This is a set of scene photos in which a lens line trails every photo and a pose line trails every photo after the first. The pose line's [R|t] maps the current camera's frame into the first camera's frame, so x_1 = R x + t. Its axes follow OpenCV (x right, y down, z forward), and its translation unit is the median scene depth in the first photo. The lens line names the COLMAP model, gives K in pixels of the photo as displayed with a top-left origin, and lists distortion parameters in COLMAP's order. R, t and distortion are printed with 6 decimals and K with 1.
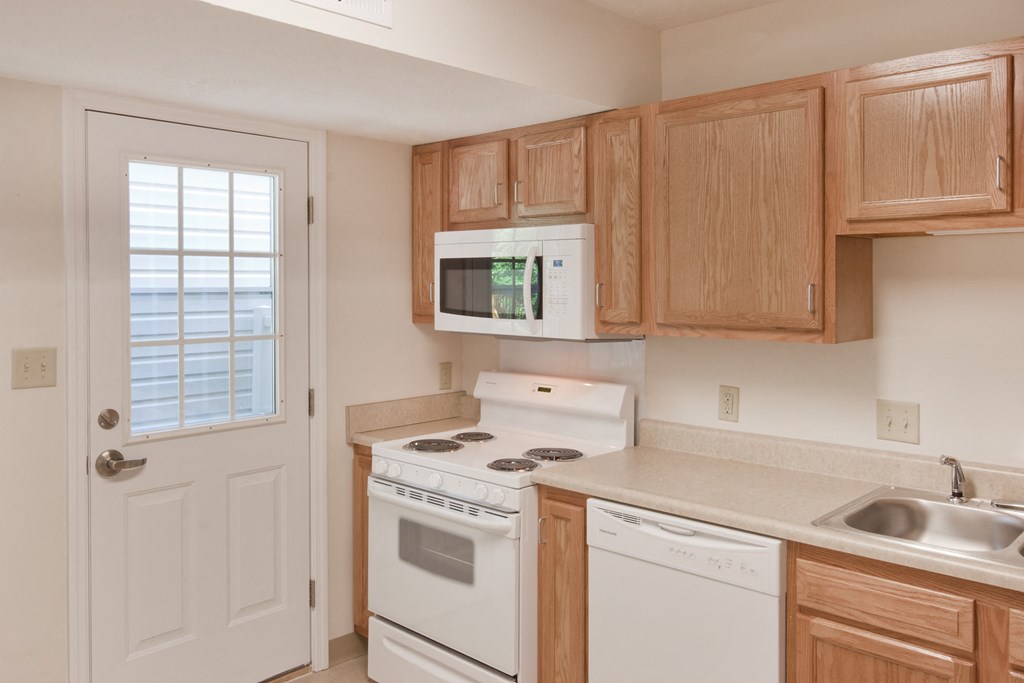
lens RADIAL K [[792.7, 0, 511.3], [0, 792.7, 290.7], [0, 0, 1]] dist [0.001661, 0.002230]
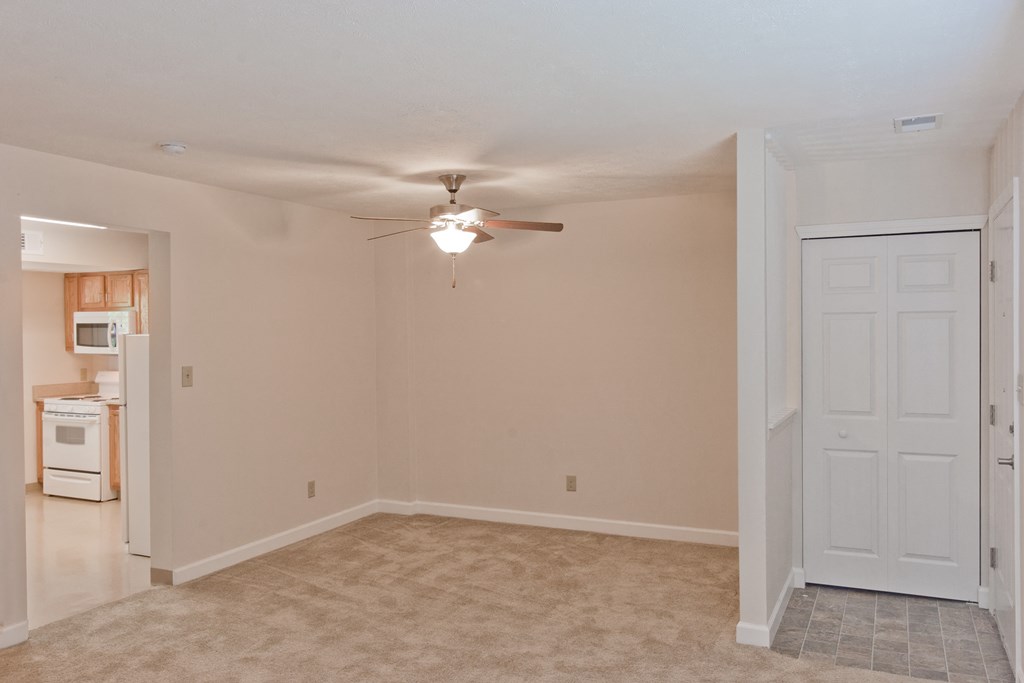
lens RADIAL K [[816.5, 0, 512.0], [0, 816.5, 341.5], [0, 0, 1]] dist [0.006221, 0.000062]
pose [[0.953567, -0.010444, 0.300999, 0.434098], [0.009461, 0.999944, 0.004724, 0.016293], [-0.301031, -0.001657, 0.953613, -1.806653]]
